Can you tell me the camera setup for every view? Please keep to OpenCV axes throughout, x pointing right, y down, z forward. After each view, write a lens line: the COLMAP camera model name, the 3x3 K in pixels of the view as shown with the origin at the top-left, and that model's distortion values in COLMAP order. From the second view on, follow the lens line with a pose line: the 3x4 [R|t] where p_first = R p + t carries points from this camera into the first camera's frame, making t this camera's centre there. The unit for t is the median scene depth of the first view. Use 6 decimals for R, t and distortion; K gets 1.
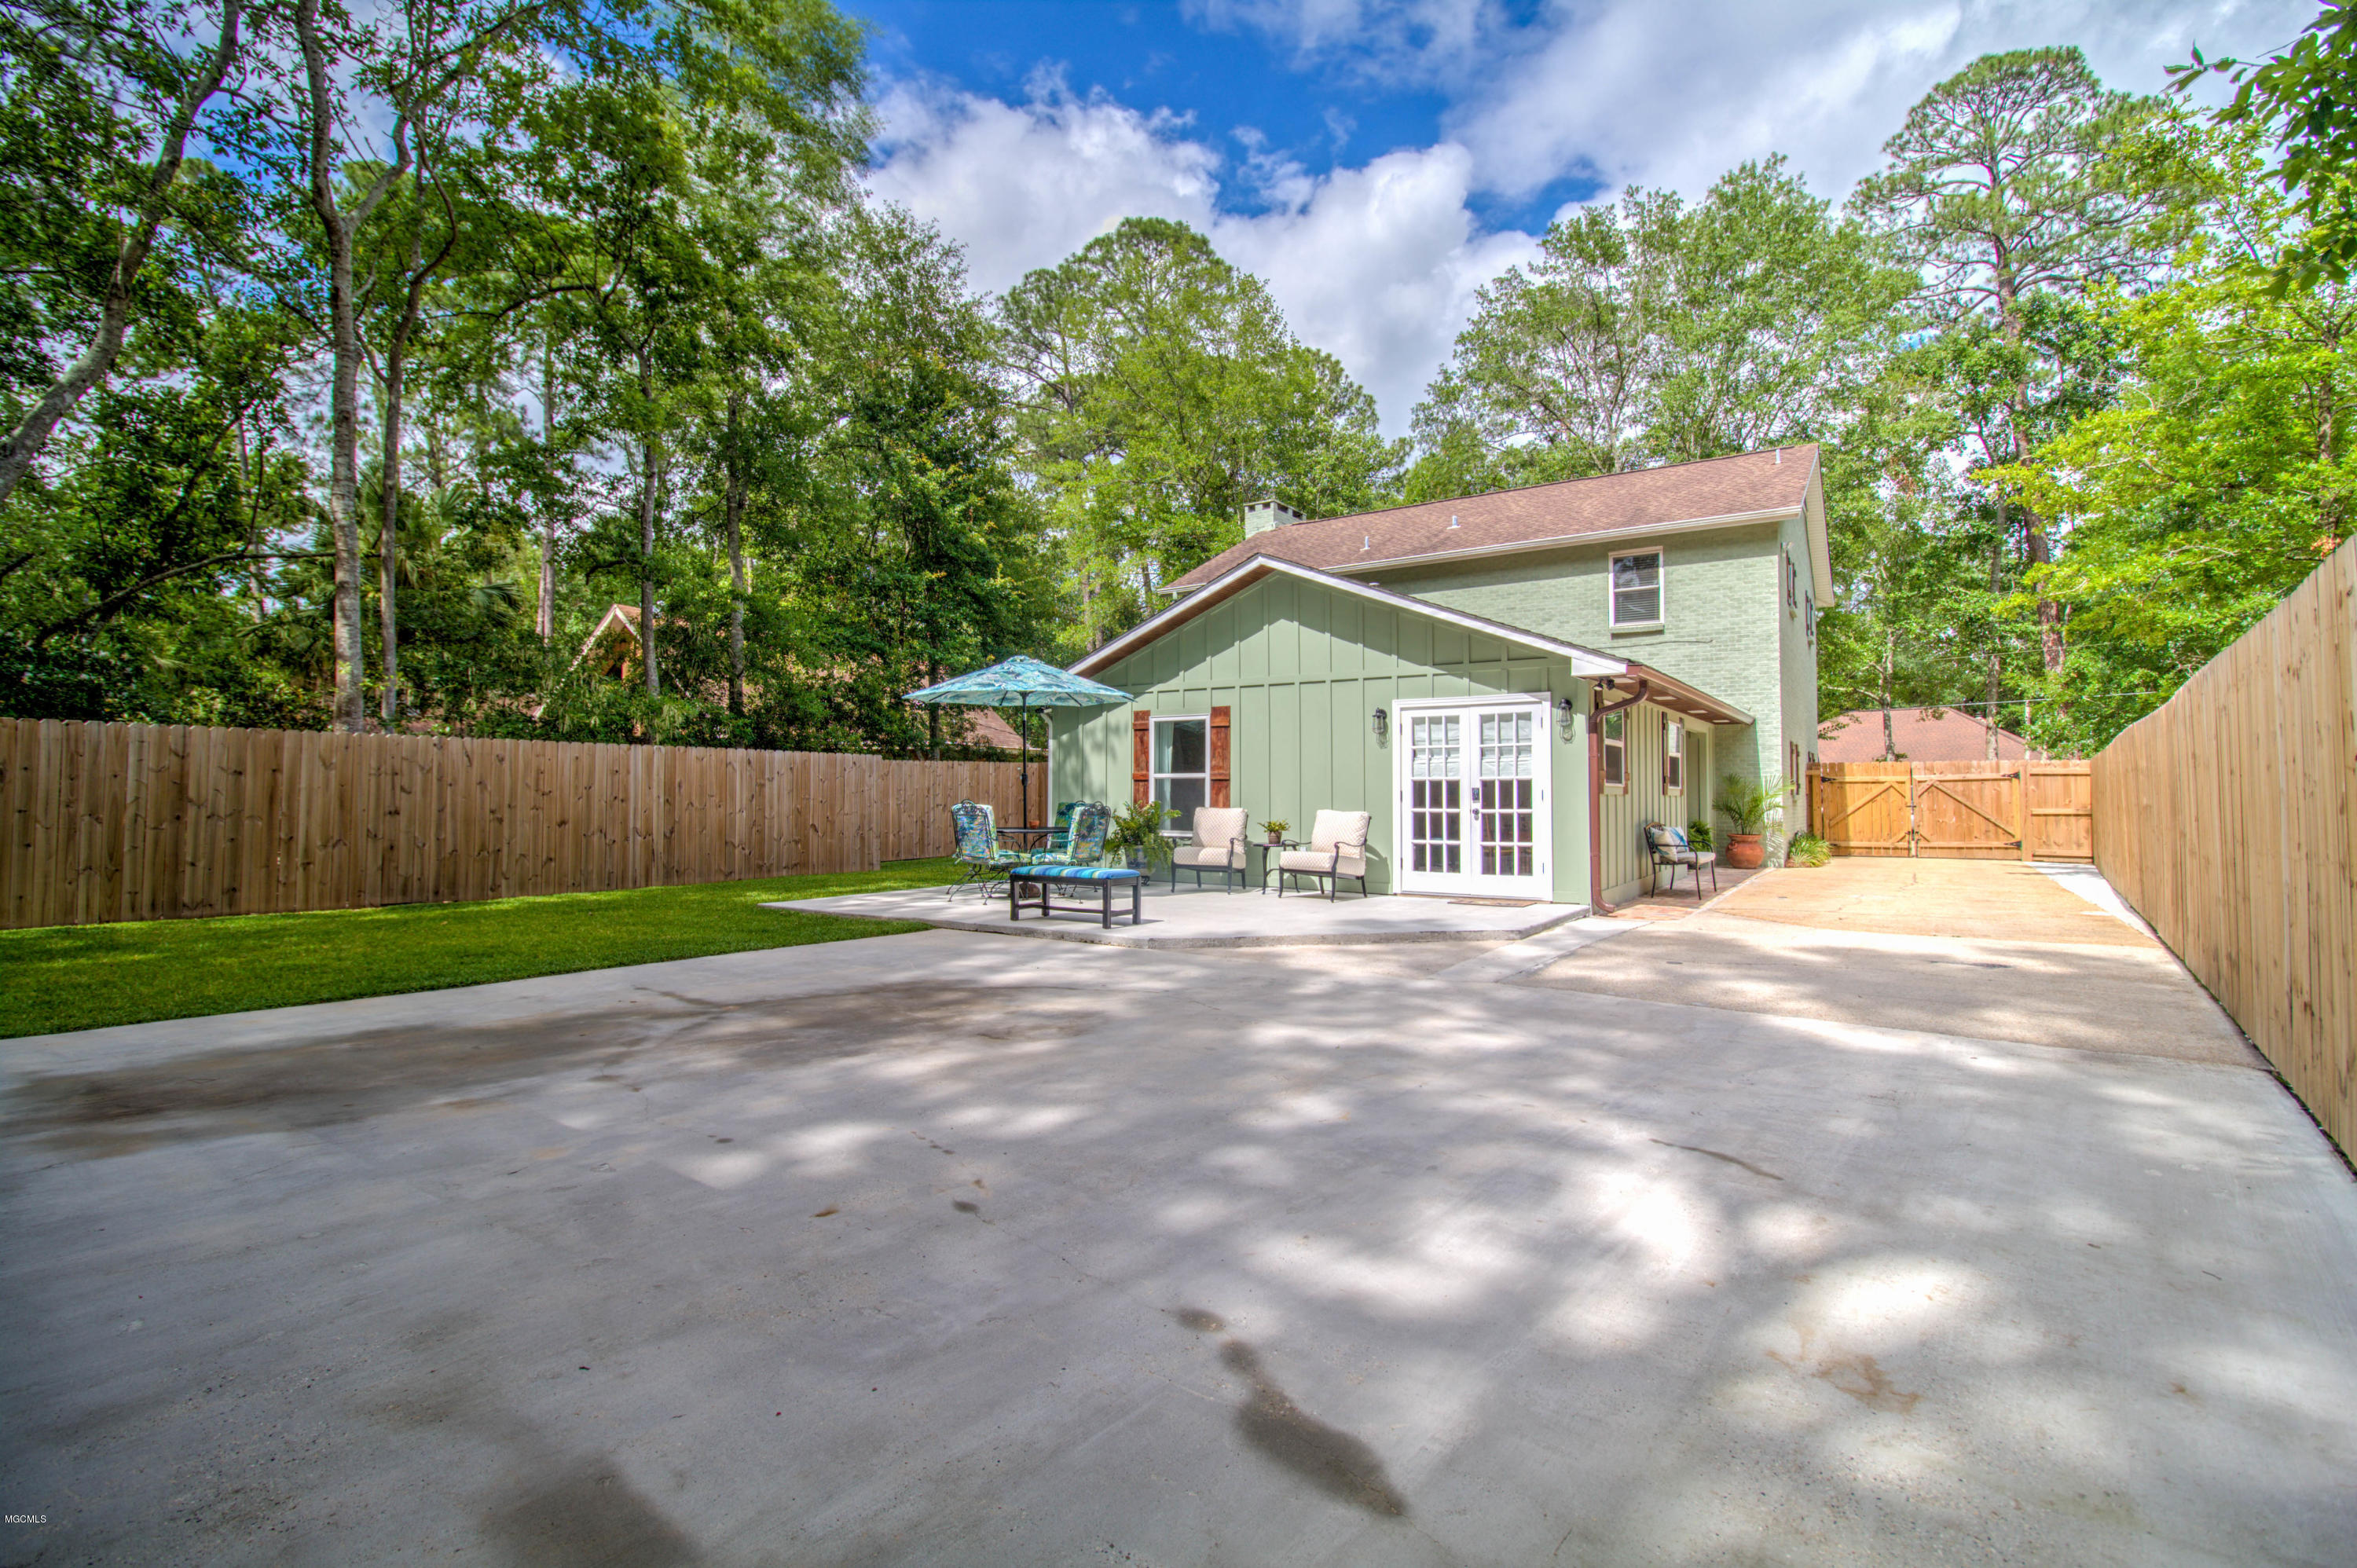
lens RADIAL K [[1082.1, 0, 1190.8], [0, 1082.1, 762.8], [0, 0, 1]] dist [0.003919, -0.013040]
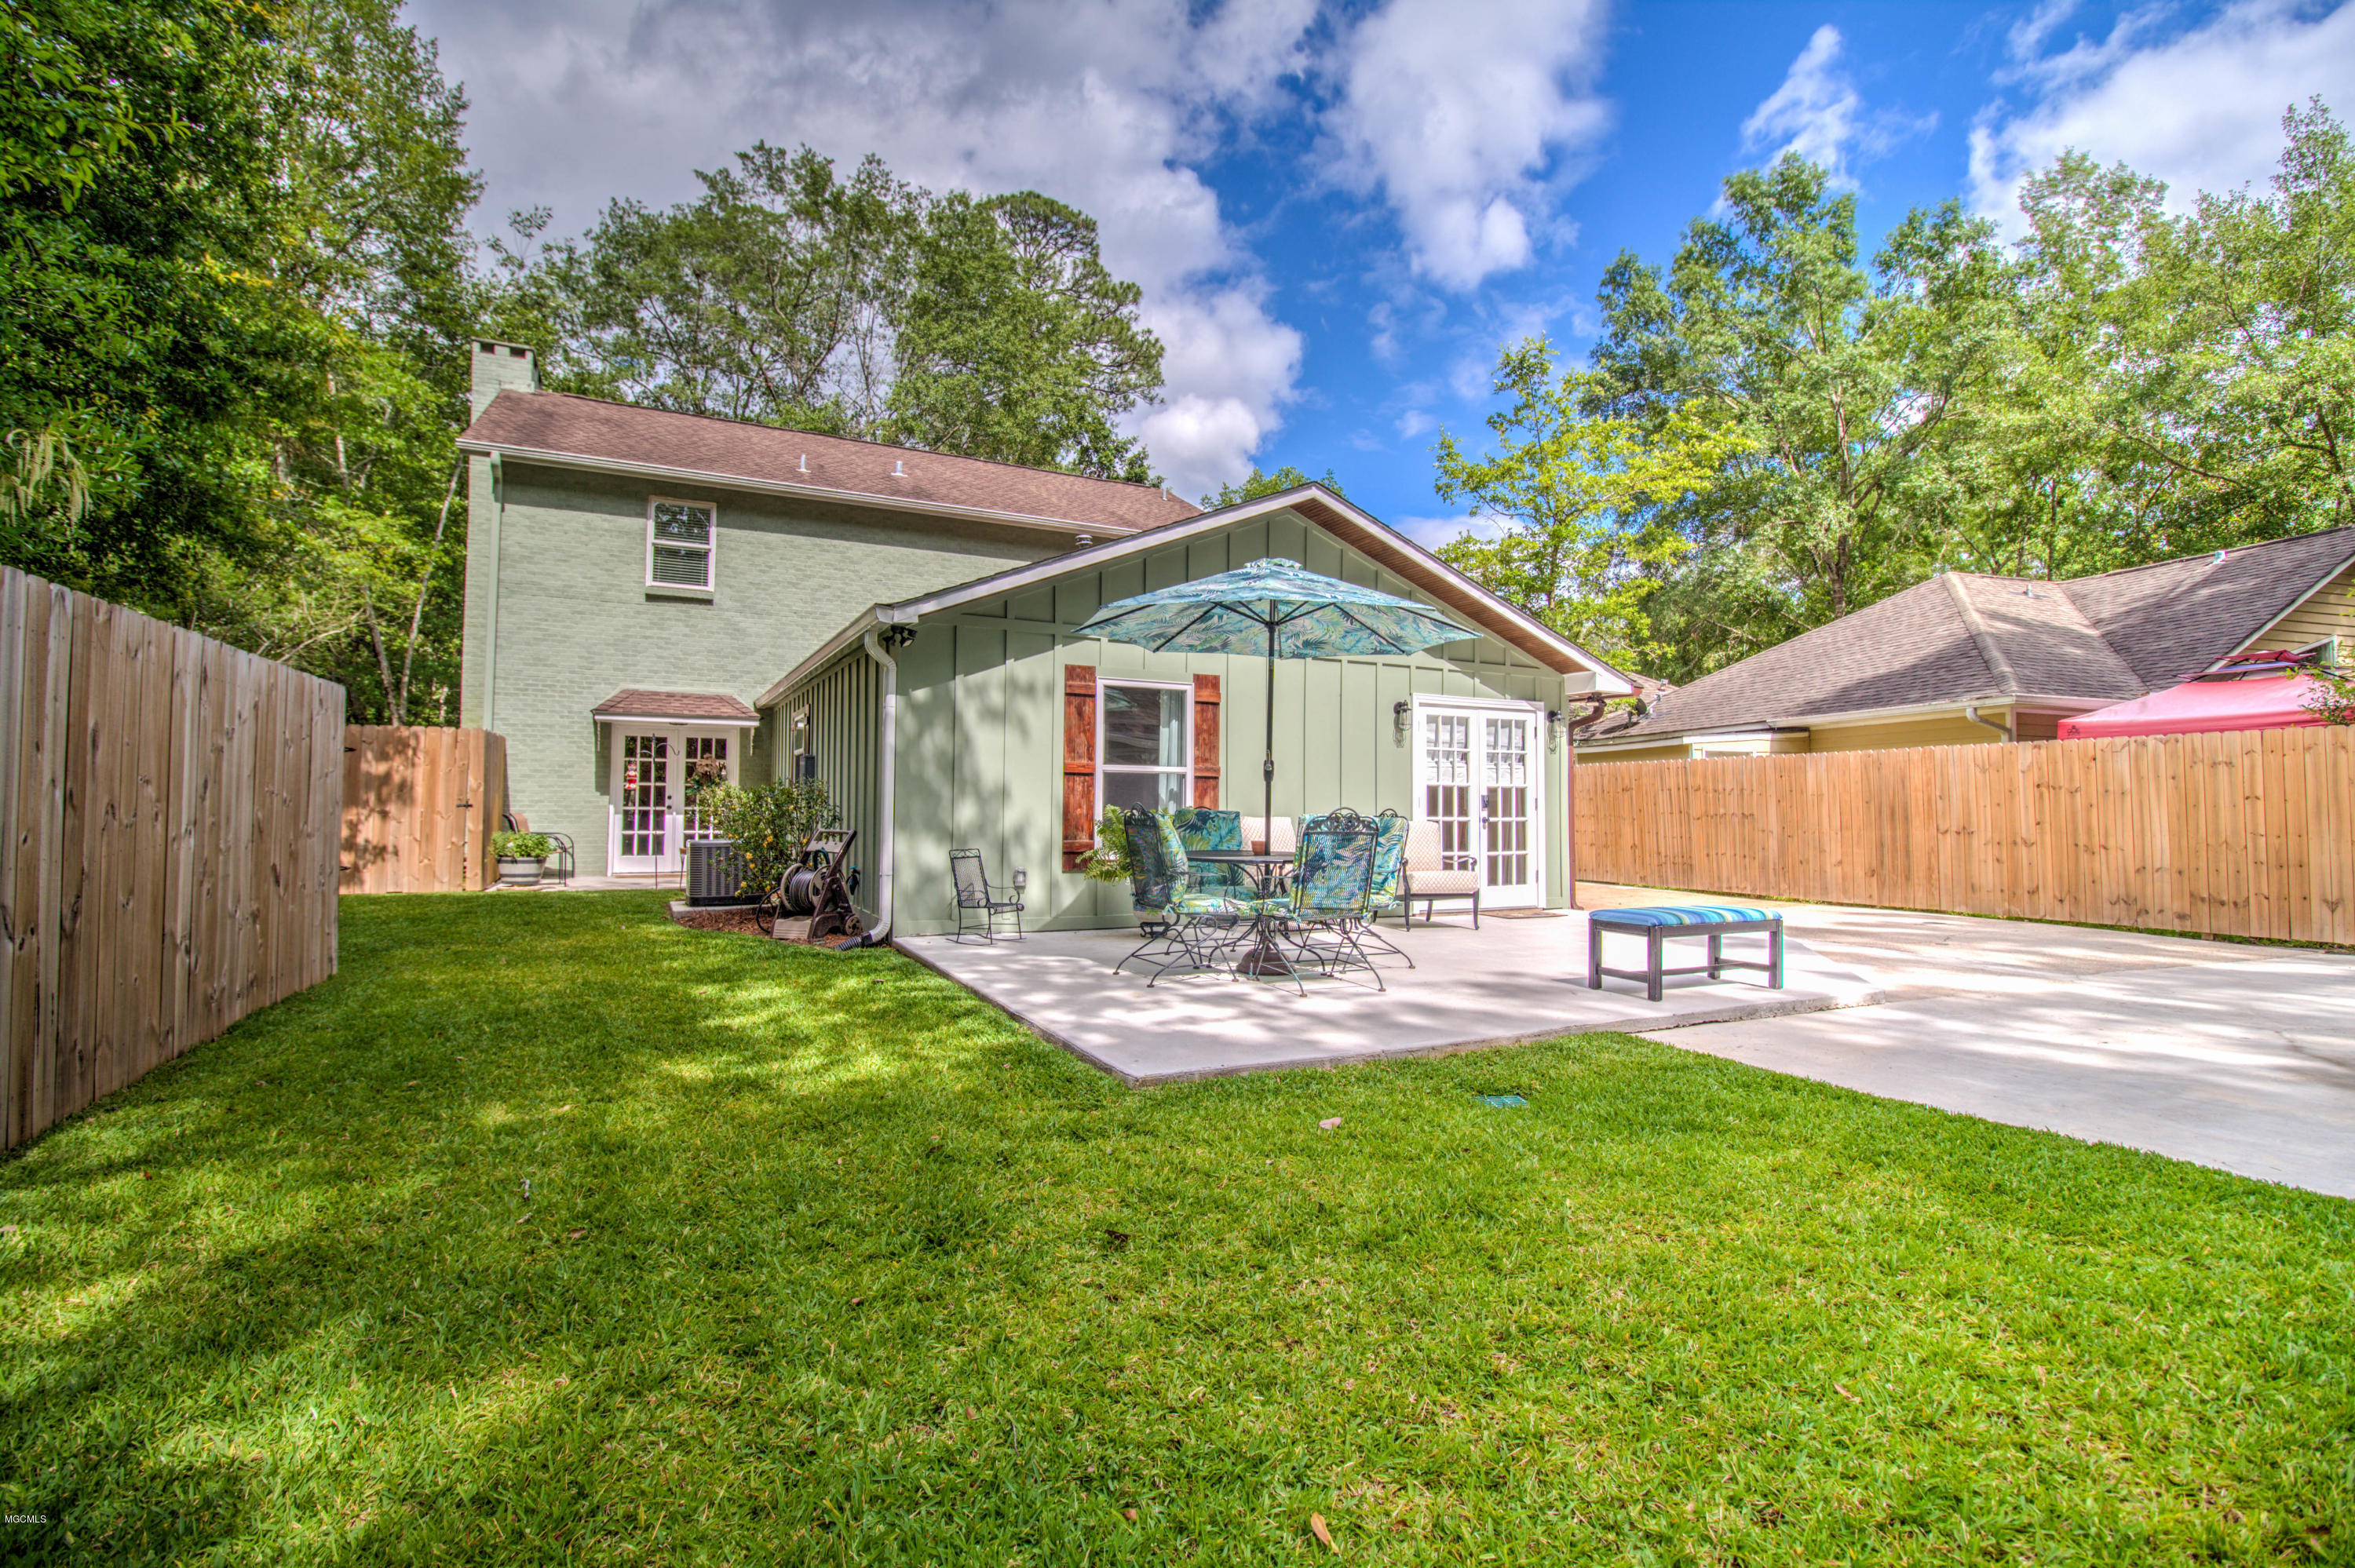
lens RADIAL K [[1081.1, 0, 1189.7], [0, 1081.1, 762.8], [0, 0, 1]] dist [0.003919, -0.013040]
pose [[0.492223, 0.039141, 0.869588, -0.675075], [-0.037482, 0.999015, -0.023750, 0.026541], [-0.869662, -0.020904, 0.493206, 0.740616]]
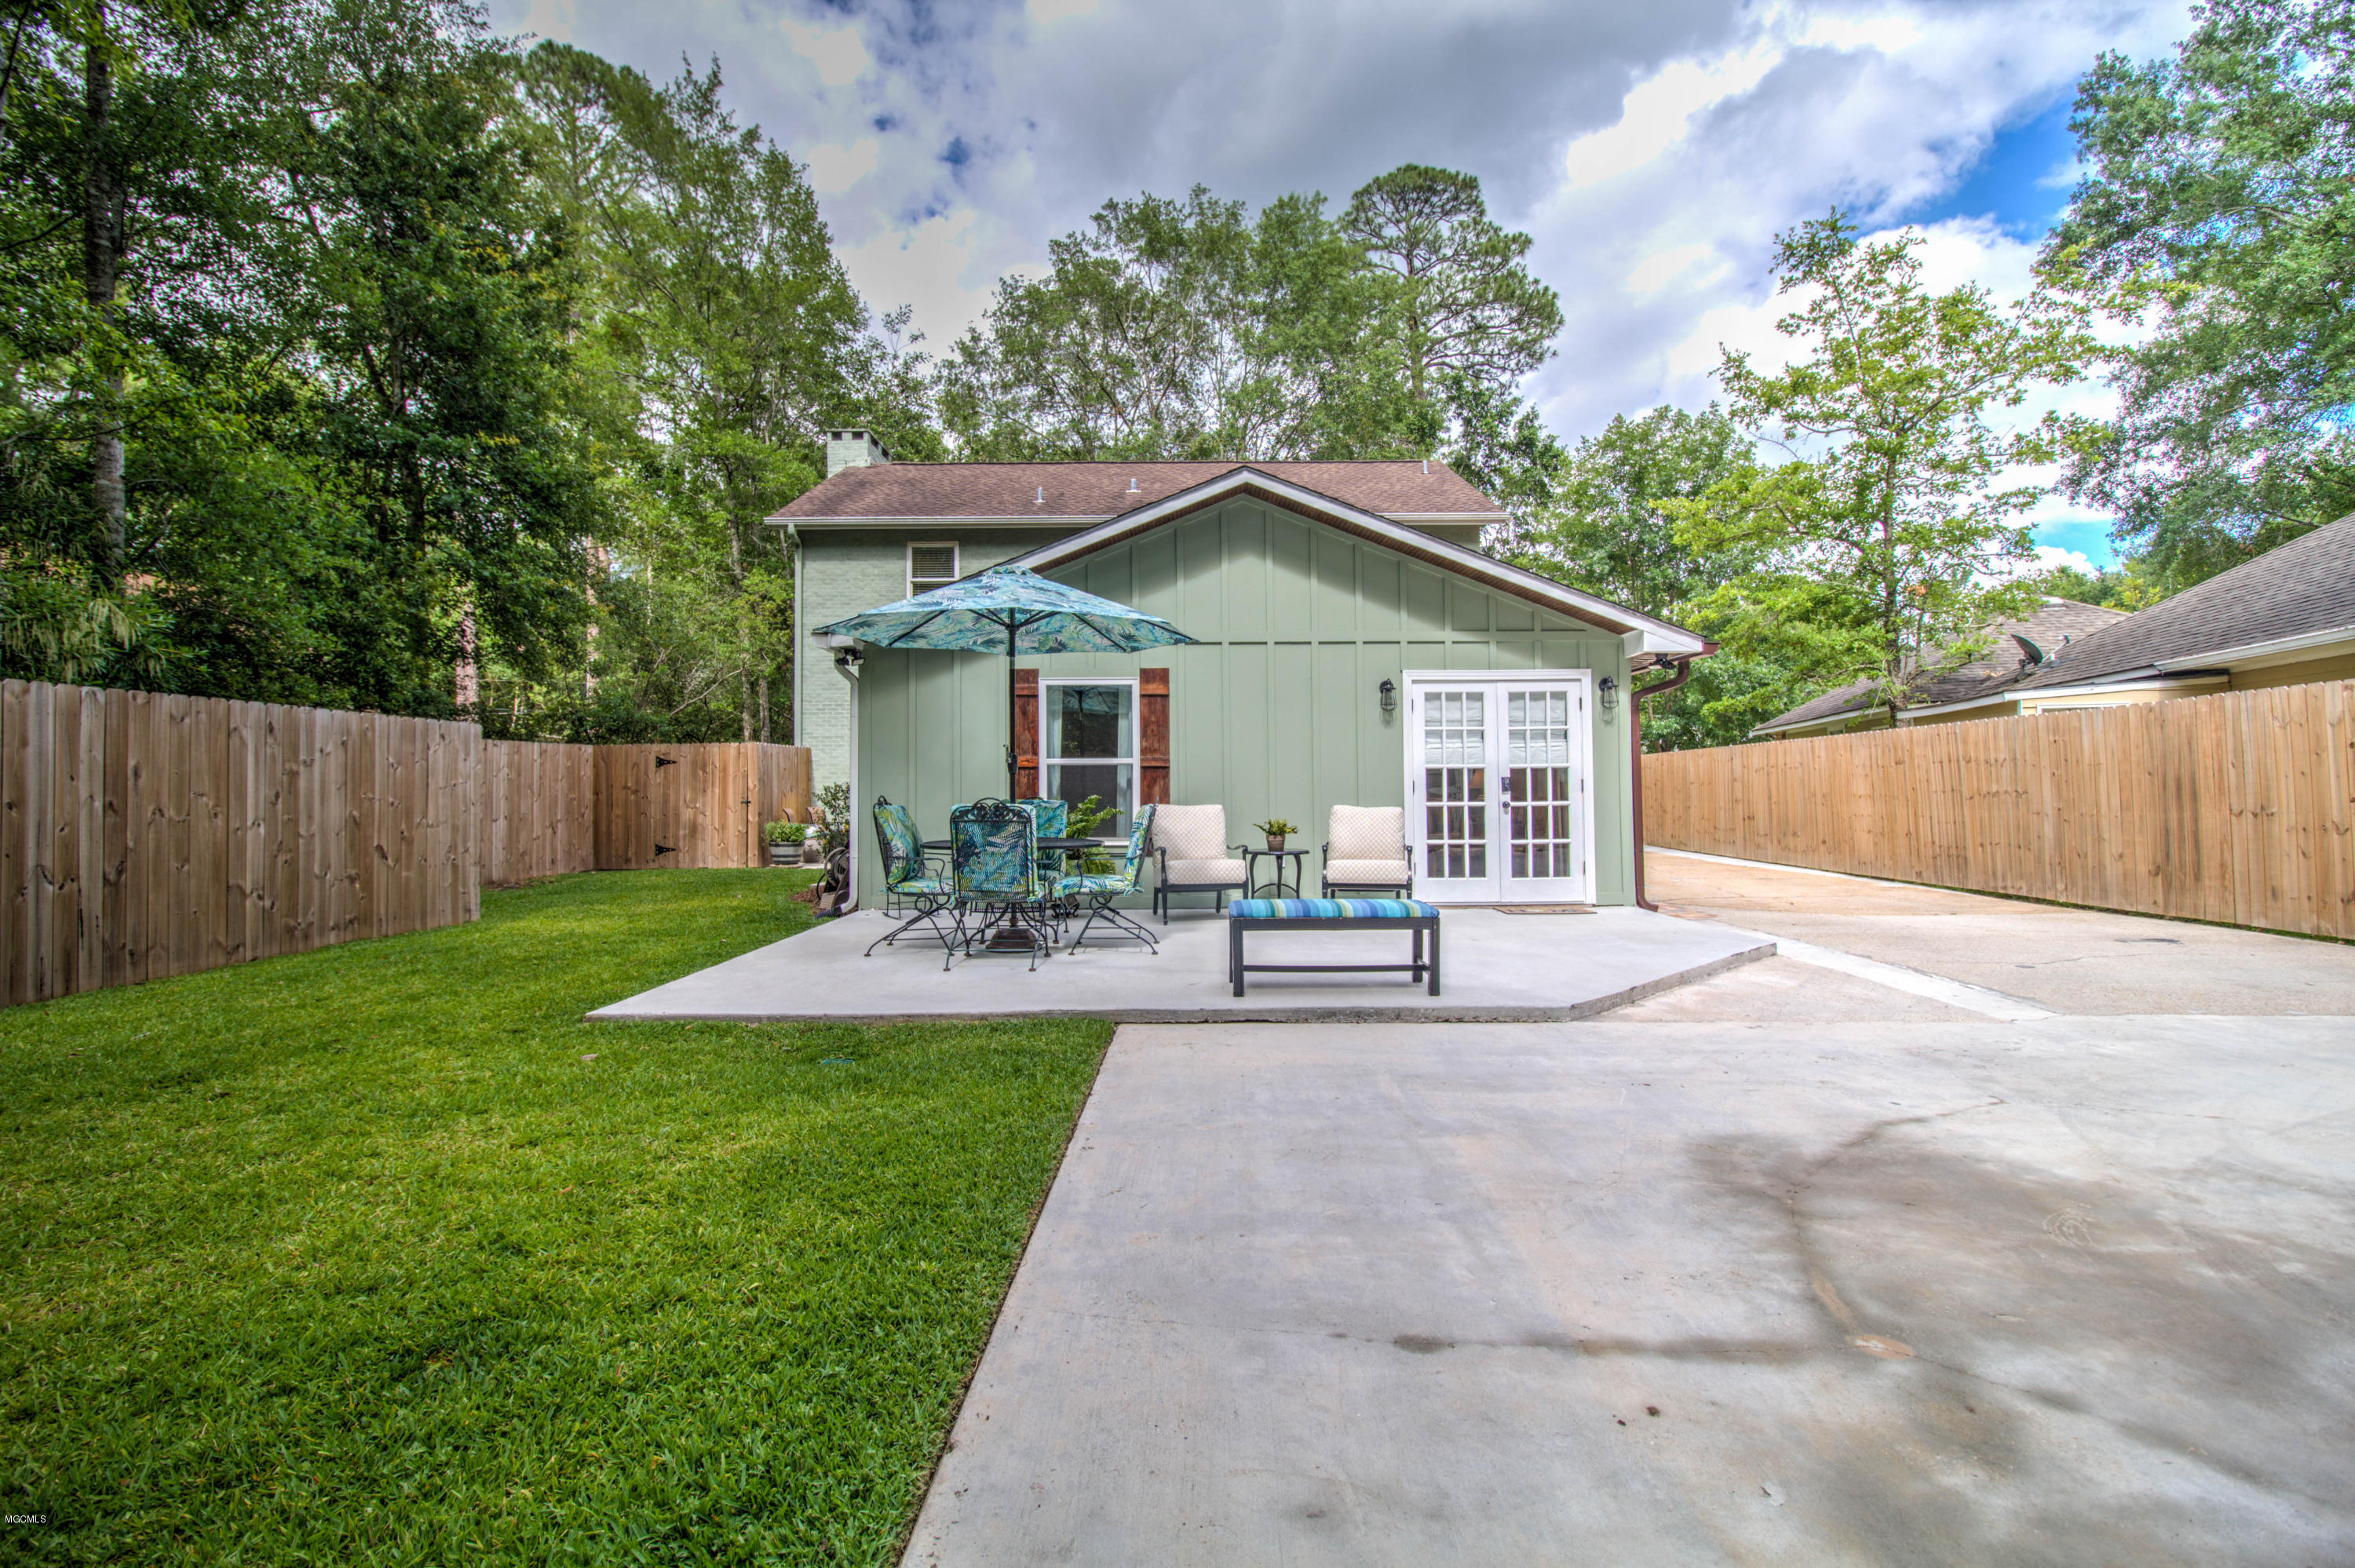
lens RADIAL K [[1097.4, 0, 1190.7], [0, 1097.4, 760.6], [0, 0, 1]] dist [-0.000427, -0.012511]
pose [[0.830268, 0.009215, 0.557288, -0.418221], [-0.009924, 0.999949, -0.001750, 0.013762], [-0.557276, -0.004077, 0.830318, 0.408119]]
